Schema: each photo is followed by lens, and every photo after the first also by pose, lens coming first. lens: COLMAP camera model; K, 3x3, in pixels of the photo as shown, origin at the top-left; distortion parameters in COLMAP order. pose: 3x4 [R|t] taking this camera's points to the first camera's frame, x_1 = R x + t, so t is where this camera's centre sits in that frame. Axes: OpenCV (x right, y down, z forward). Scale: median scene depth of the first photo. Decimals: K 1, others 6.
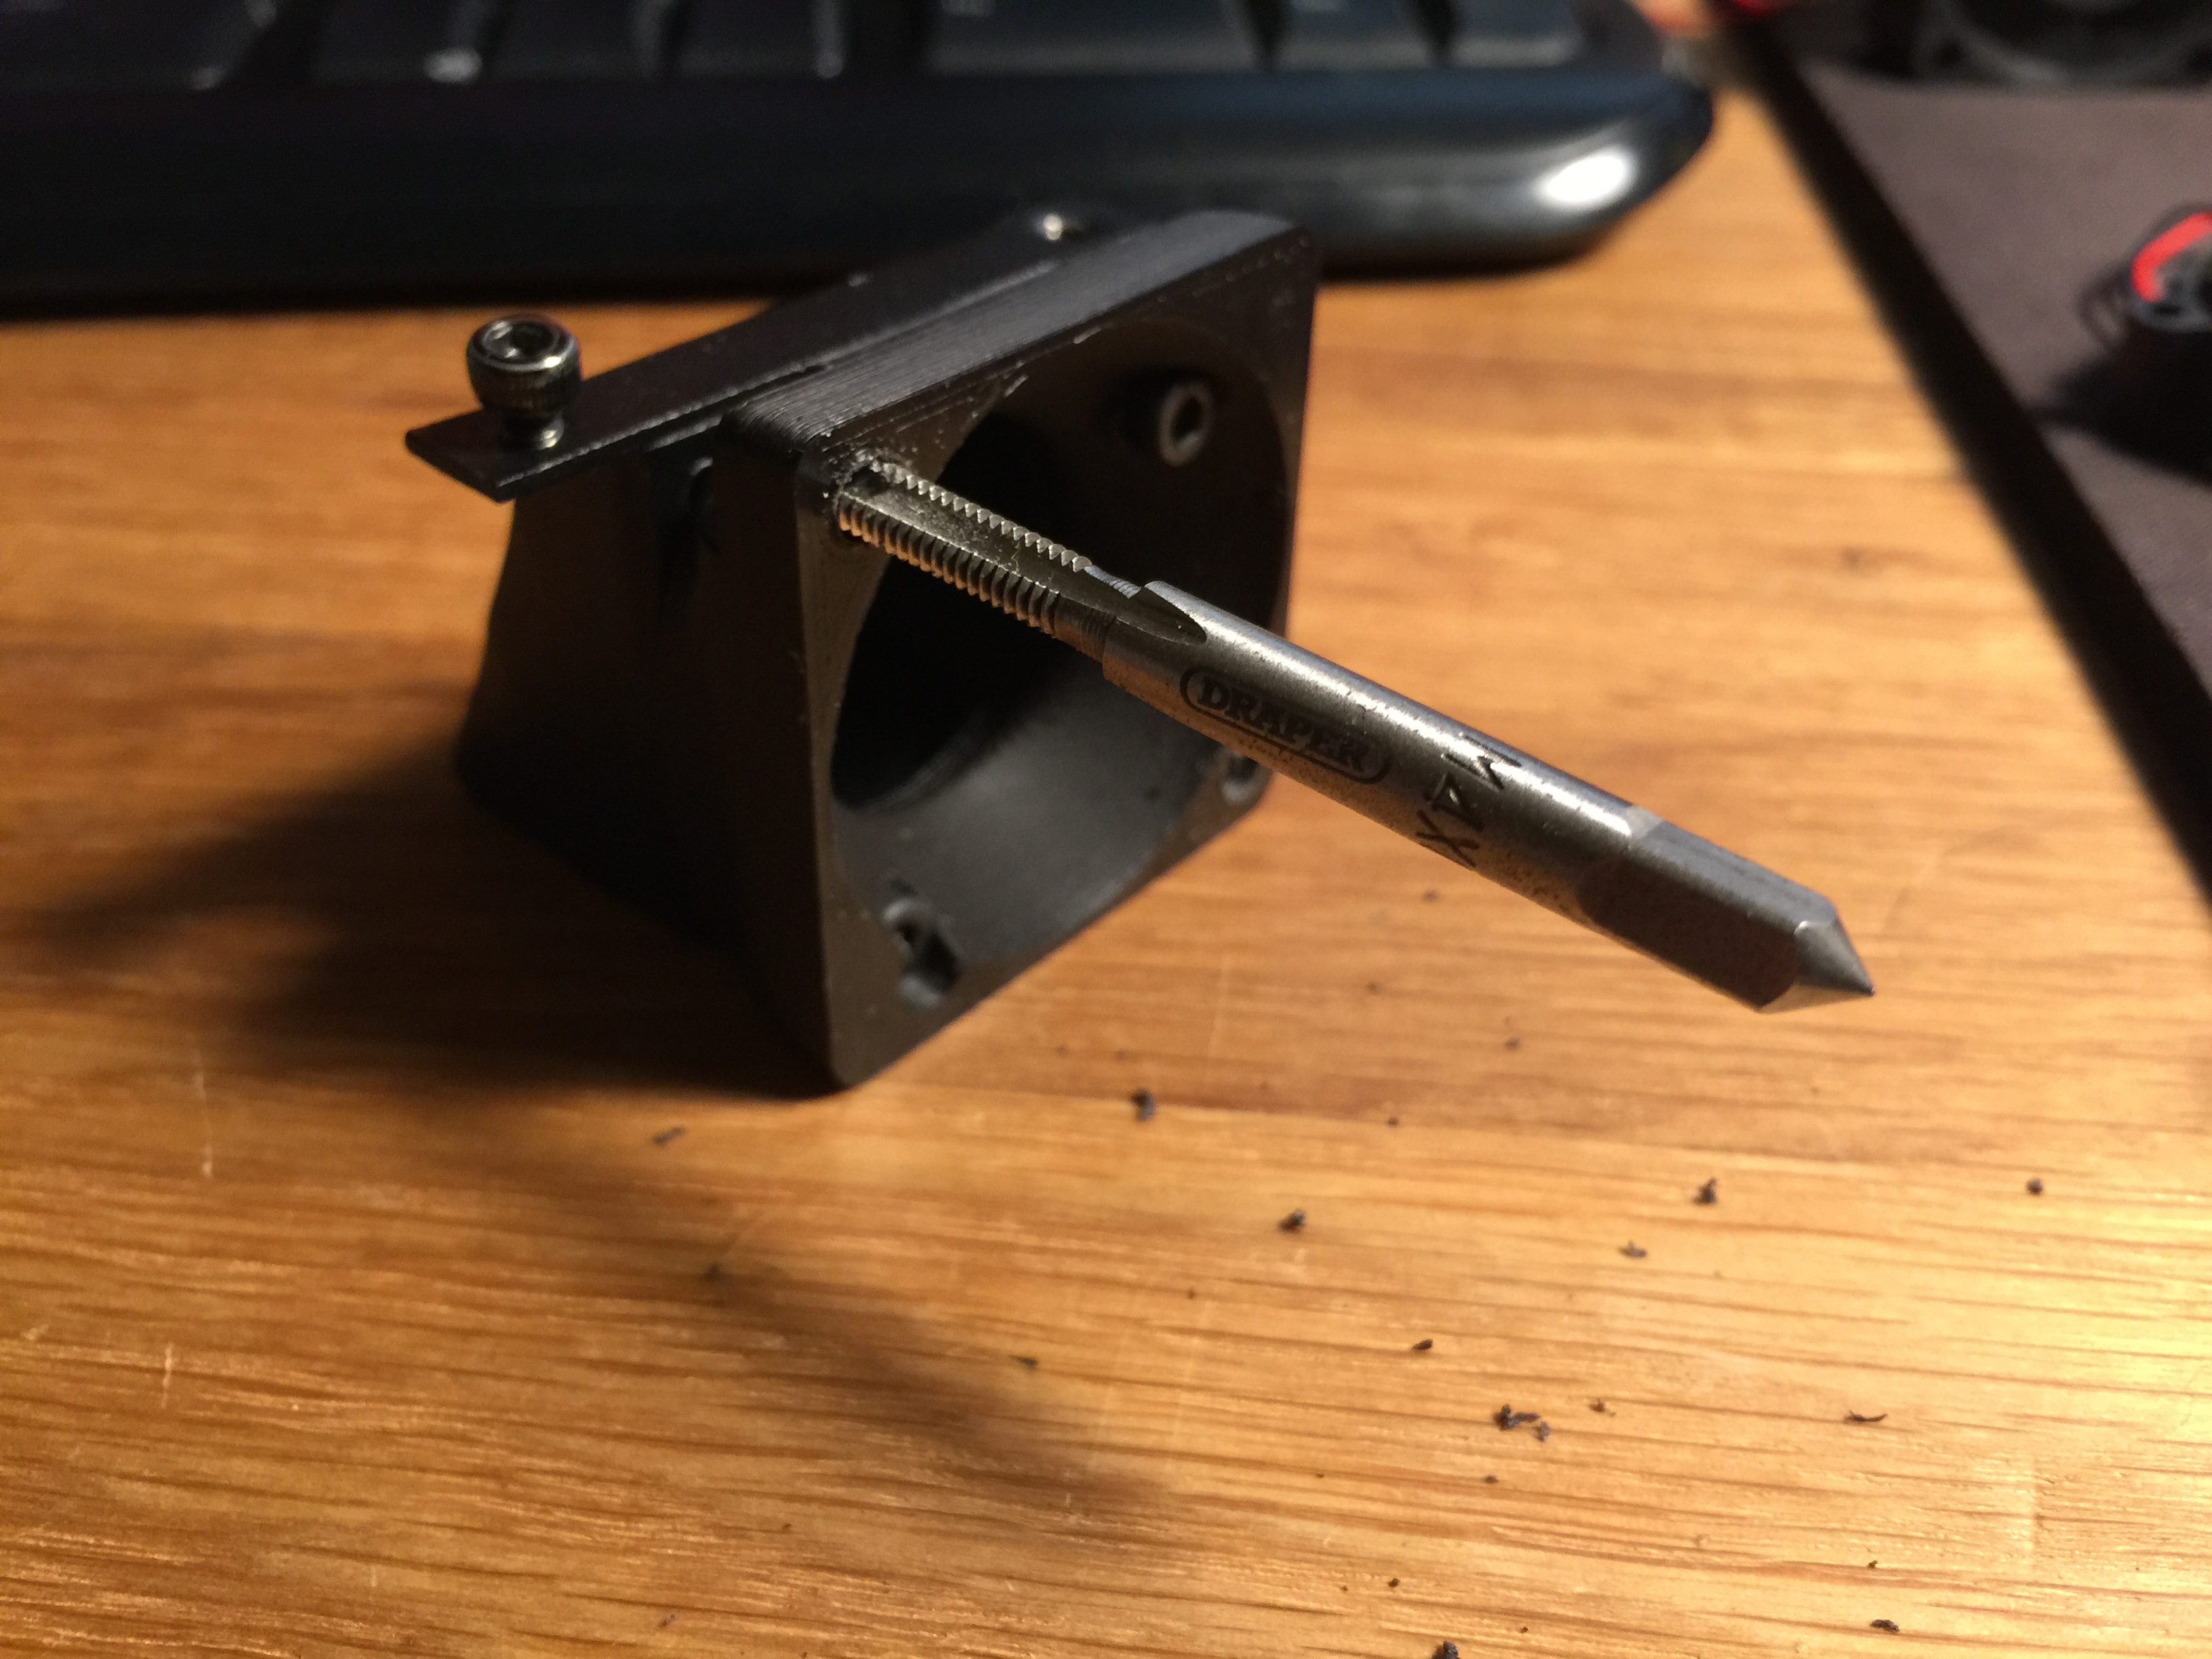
lens RADIAL K [[1967.1, 0, 1110.0], [0, 1967.1, 845.4], [0, 0, 1]] dist [0.071124, -0.162740]
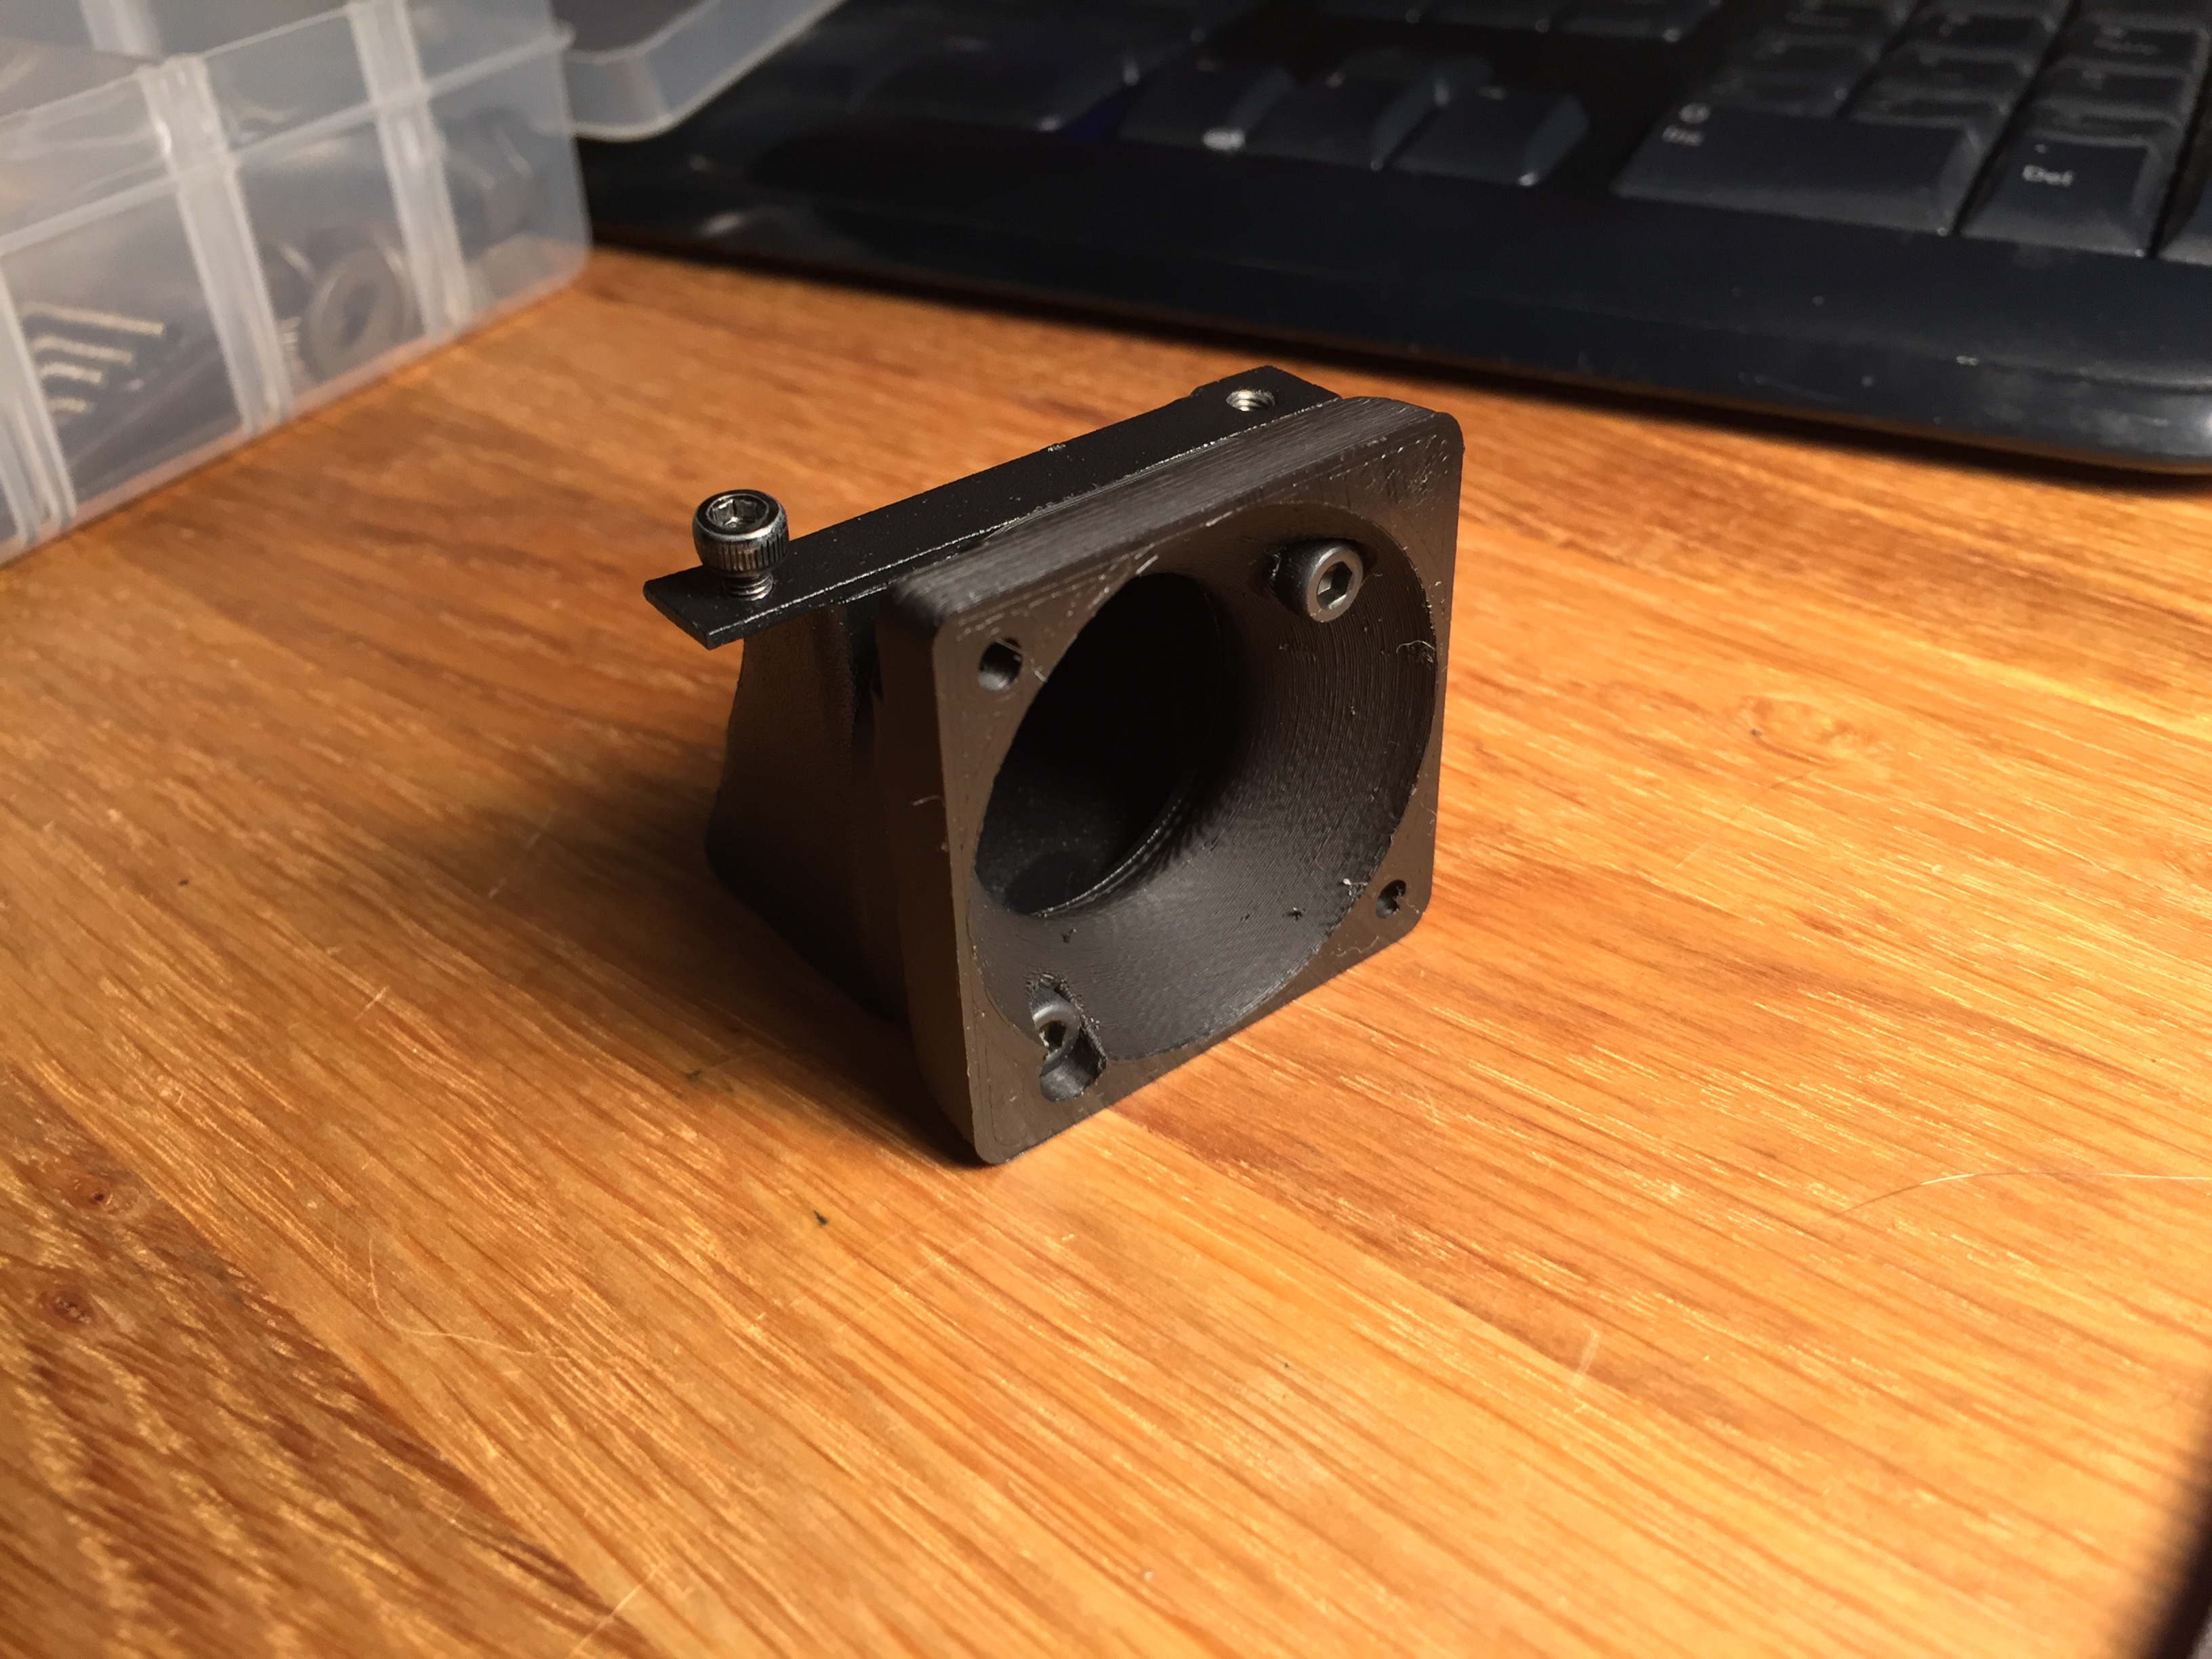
lens RADIAL K [[1967.1, 0, 1124.8], [0, 1967.1, 808.5], [0, 0, 1]] dist [0.071124, -0.162740]
pose [[0.826544, 0.281185, -0.487606, 0.656799], [-0.297524, 0.953625, 0.045587, -0.104207], [0.477812, 0.107395, 0.871873, -0.037723]]
